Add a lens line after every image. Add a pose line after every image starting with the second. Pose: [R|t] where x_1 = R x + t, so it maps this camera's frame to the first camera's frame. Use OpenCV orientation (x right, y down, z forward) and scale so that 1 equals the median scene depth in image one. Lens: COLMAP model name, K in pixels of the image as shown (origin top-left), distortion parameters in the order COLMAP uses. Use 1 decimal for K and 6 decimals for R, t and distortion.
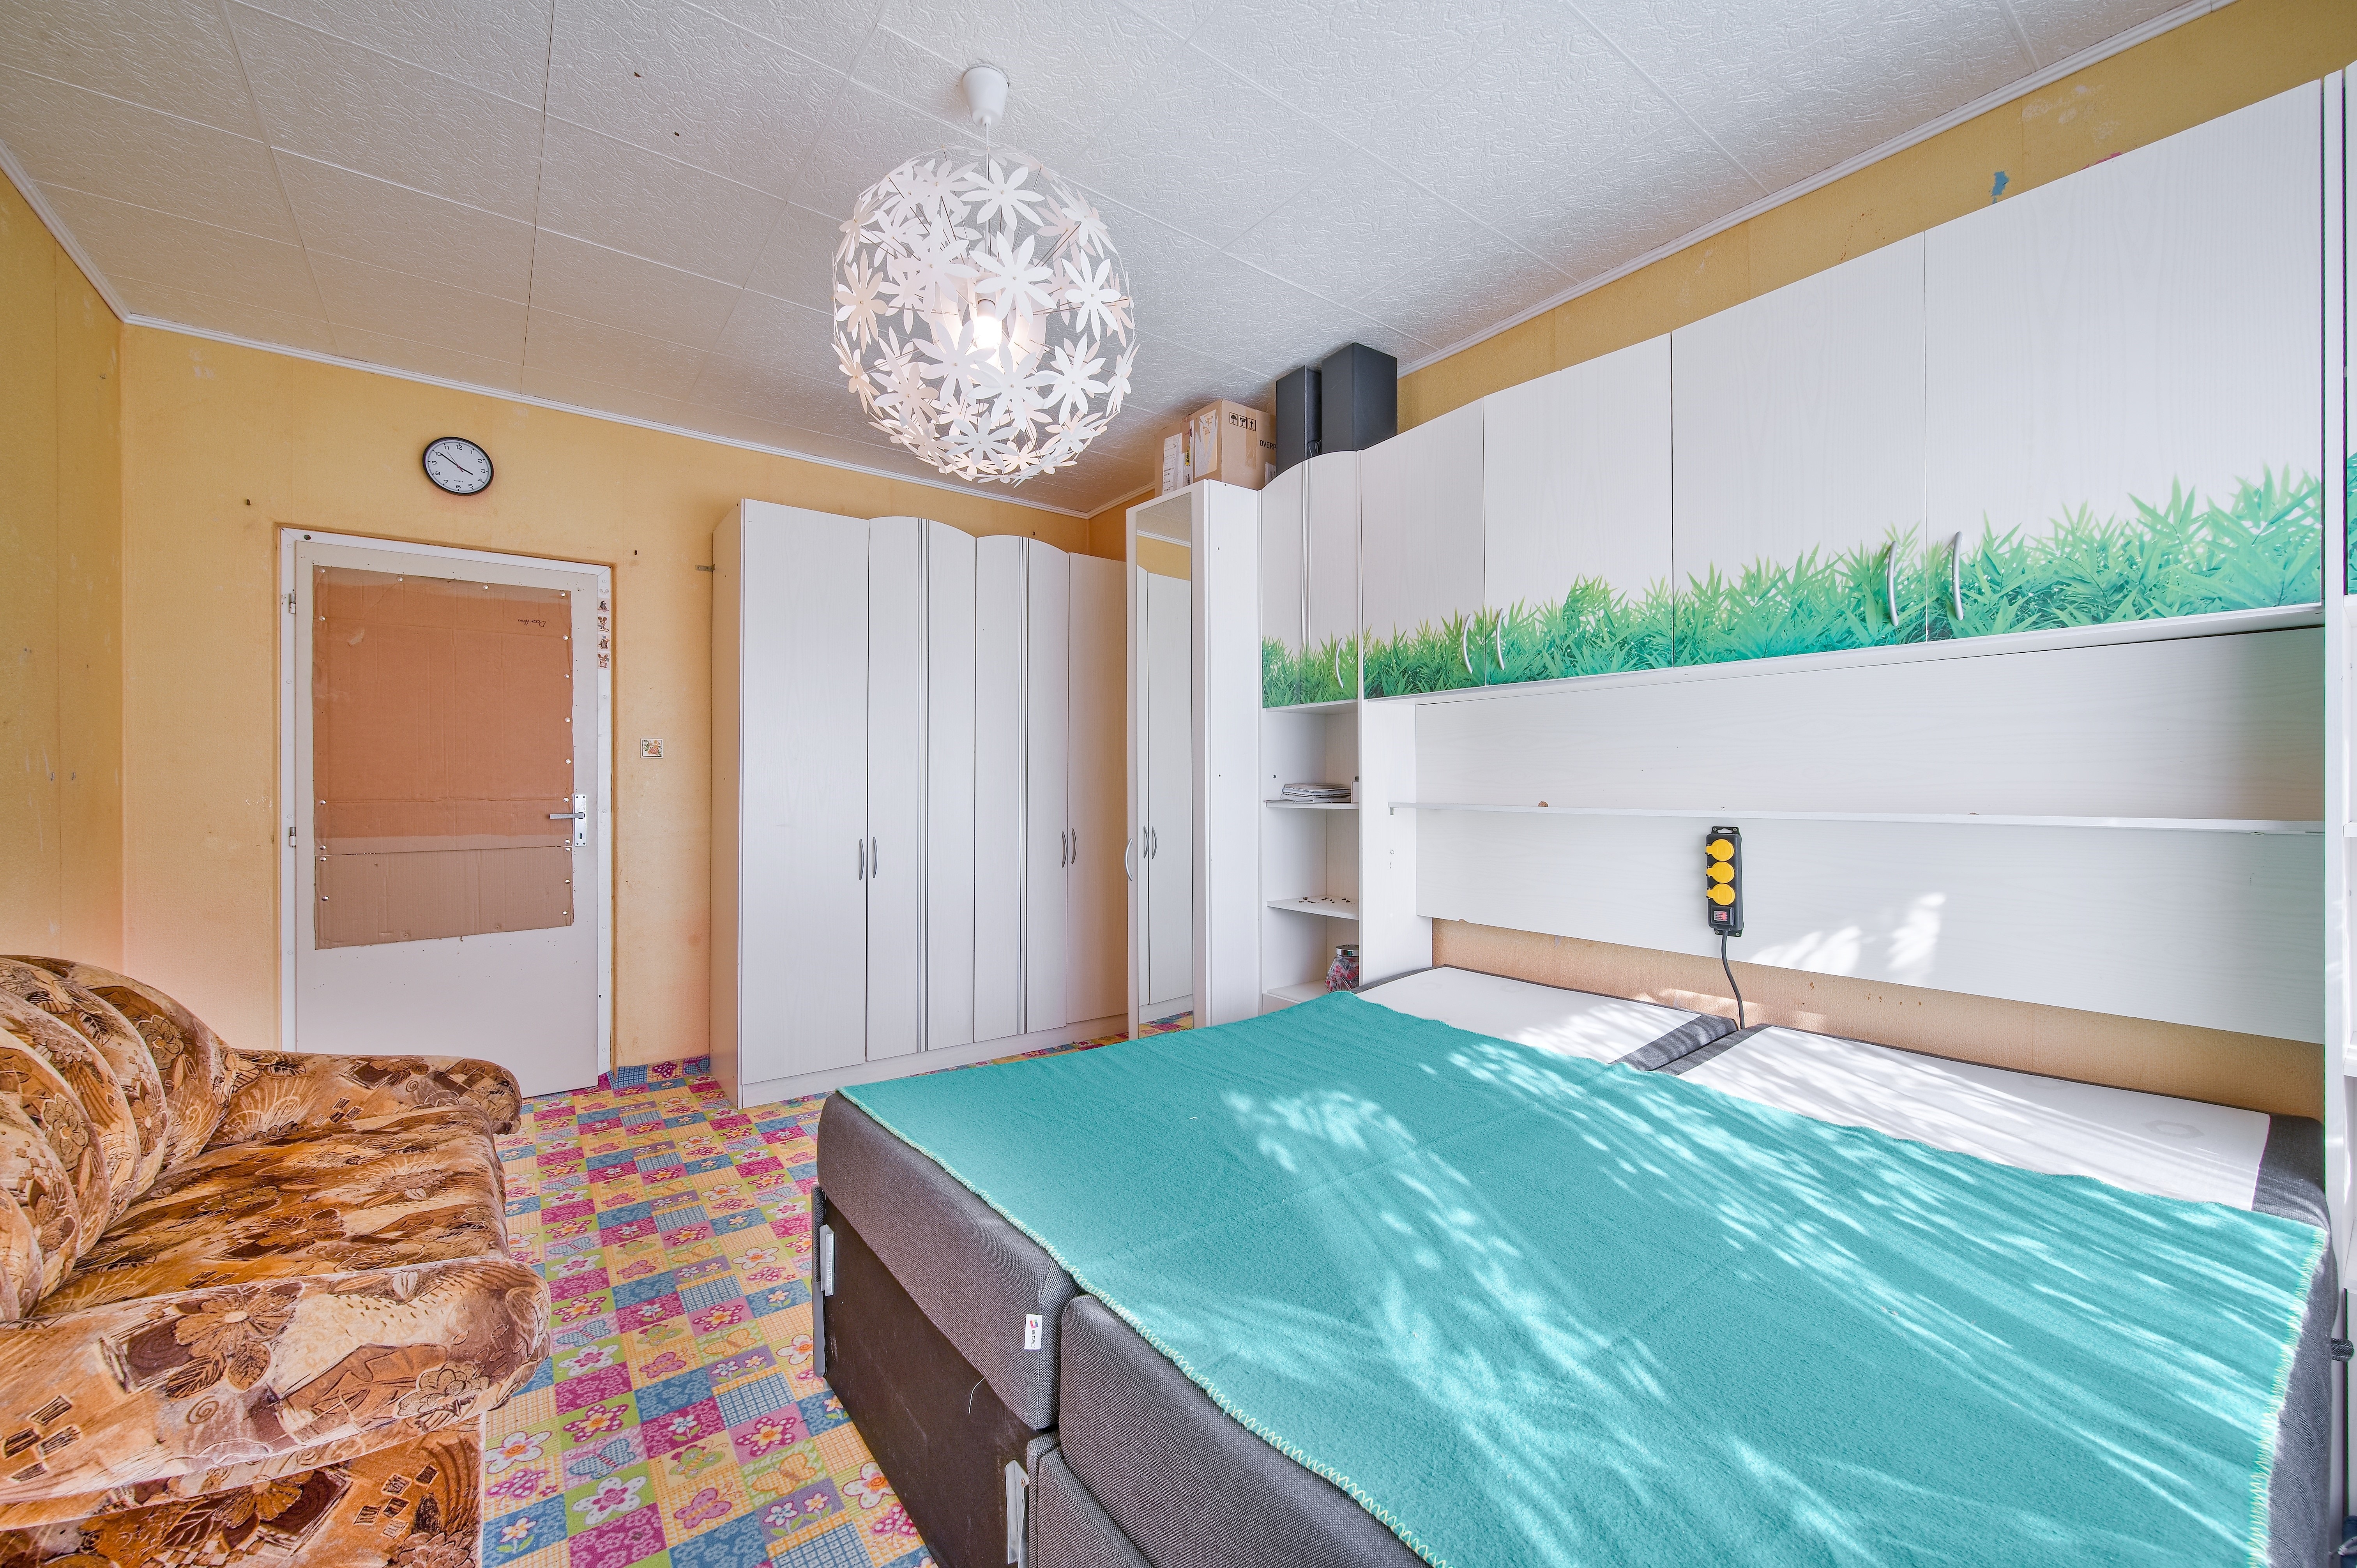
lens RADIAL K [[915.6, 0, 1185.6], [0, 915.6, 783.3], [0, 0, 1]] dist [0.016021, 0.000439]
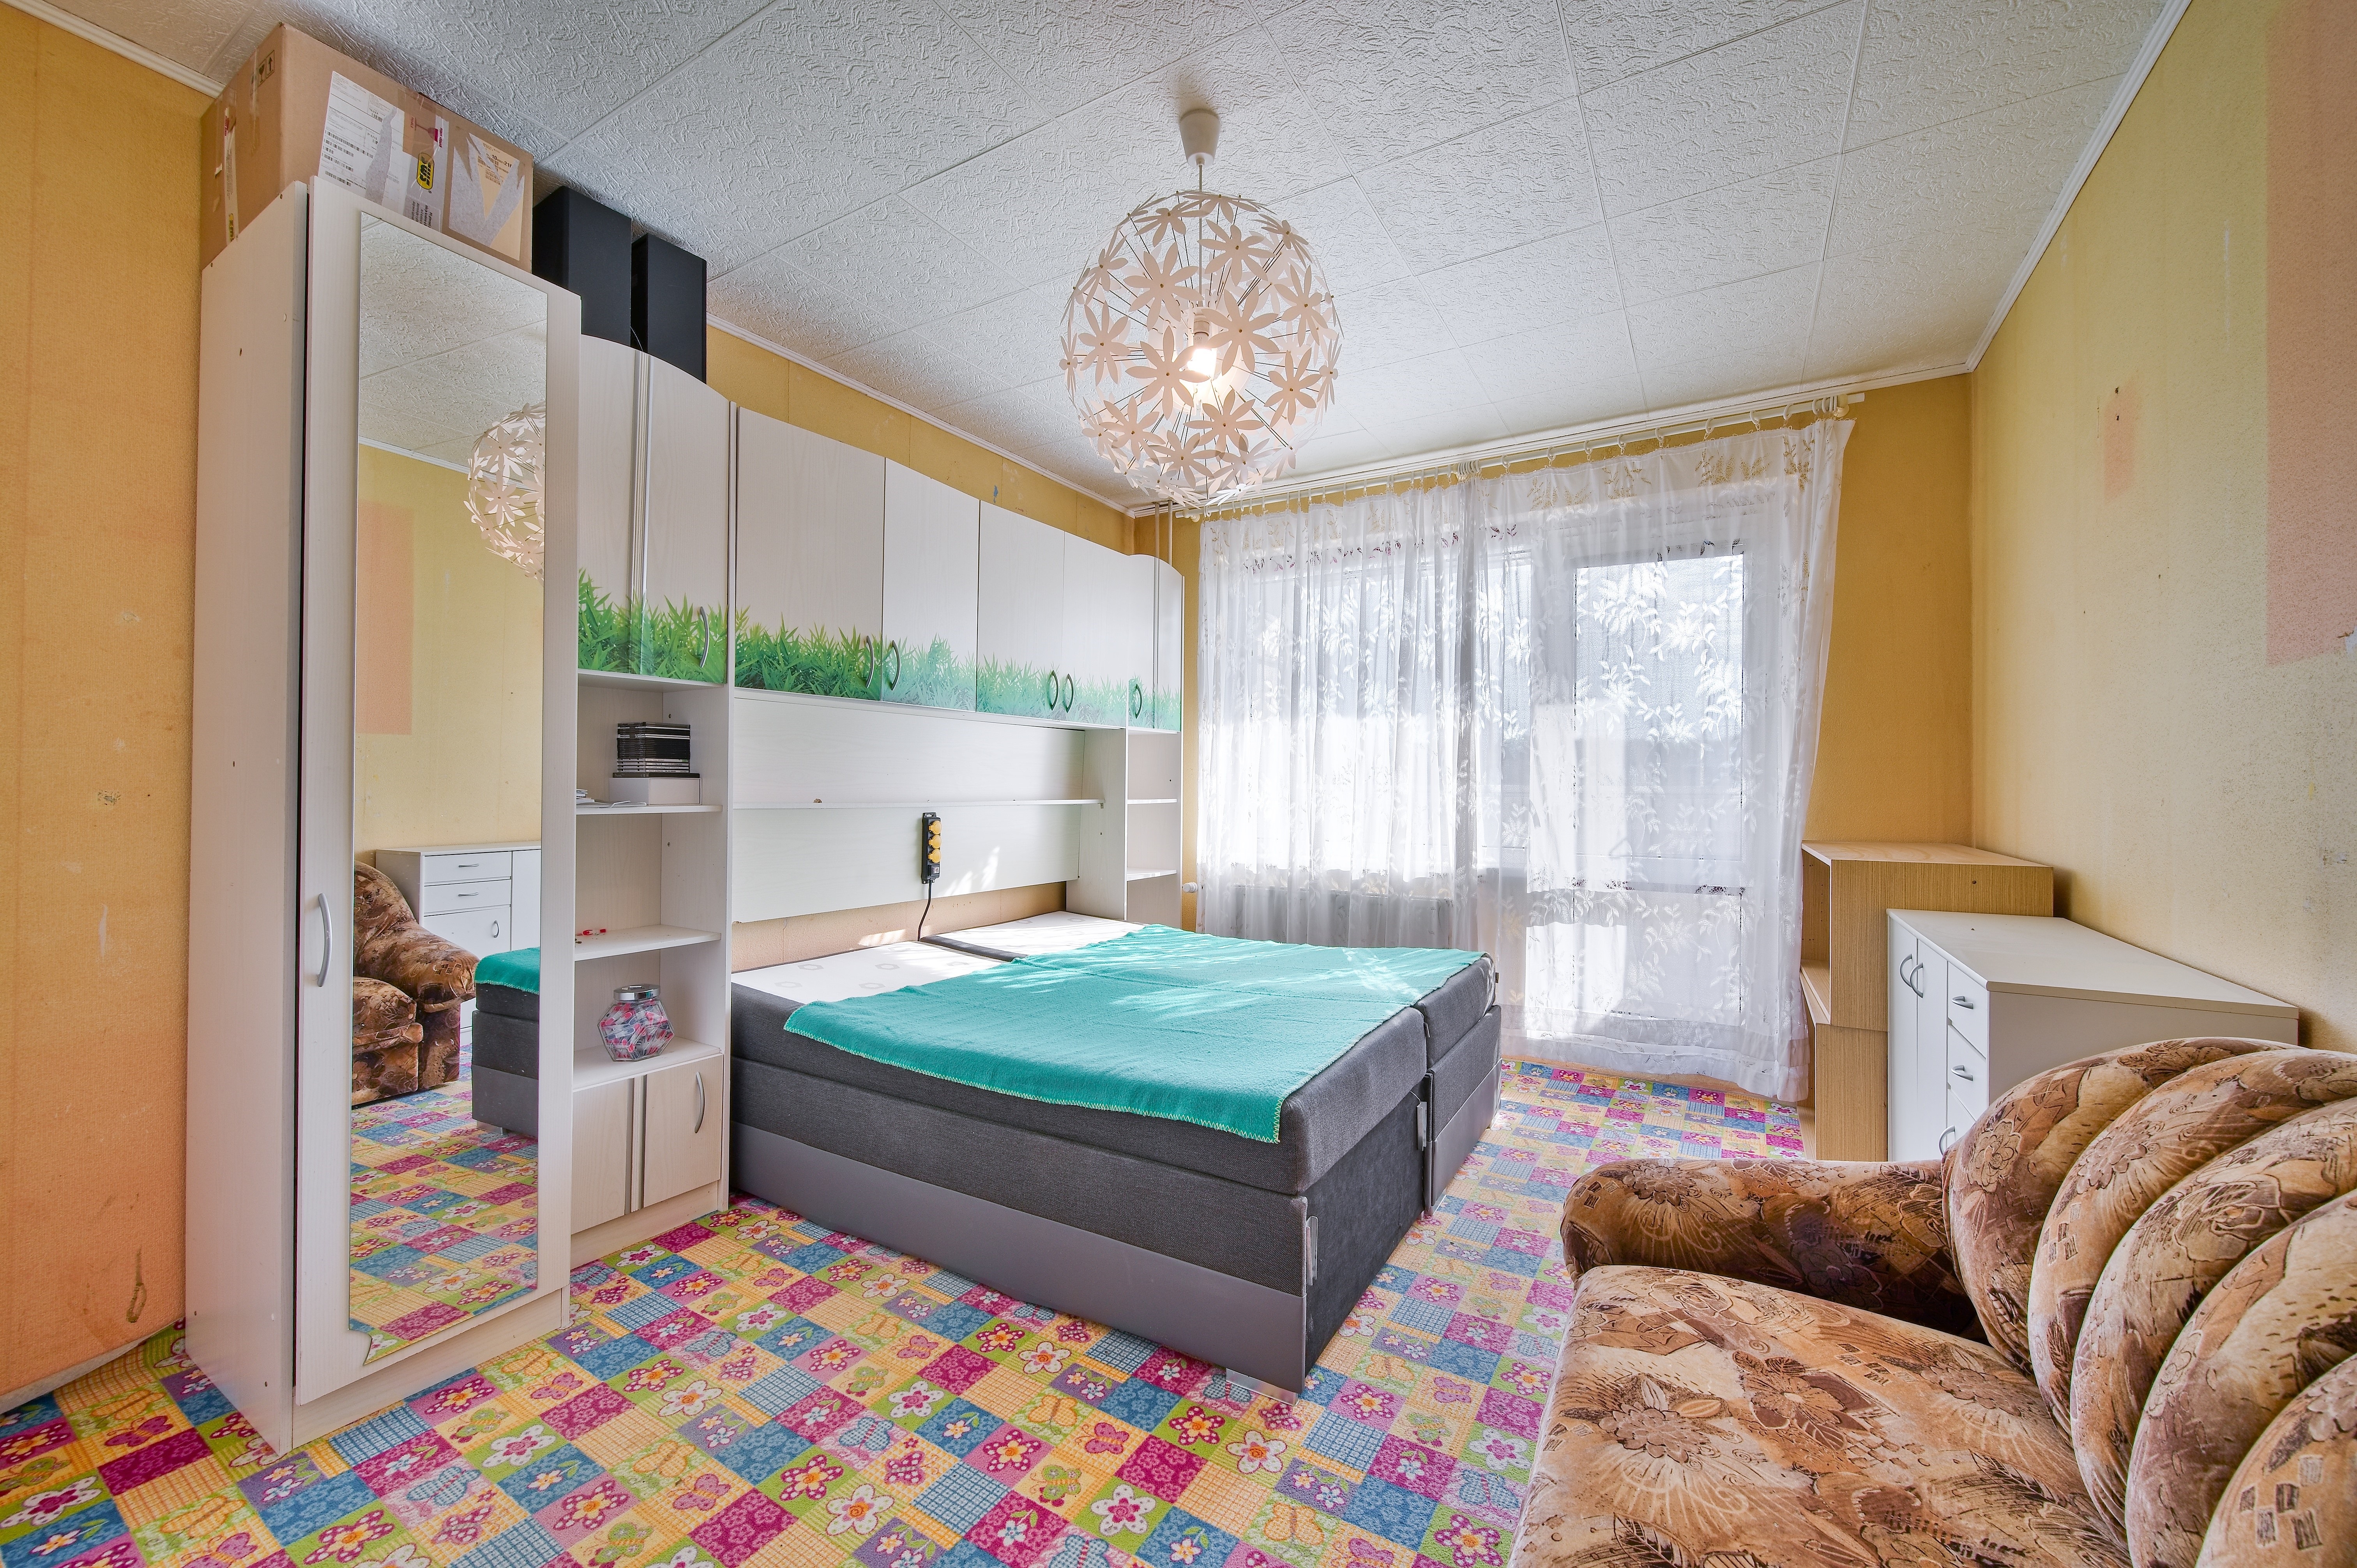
lens RADIAL K [[915.6, 0, 1178.0], [0, 915.6, 786.2], [0, 0, 1]] dist [0.016021, 0.000439]
pose [[-0.367010, 0.005414, 0.930201, -1.255983], [-0.001291, 0.999979, -0.006329, 0.014539], [-0.930216, -0.003524, -0.366995, 1.482070]]
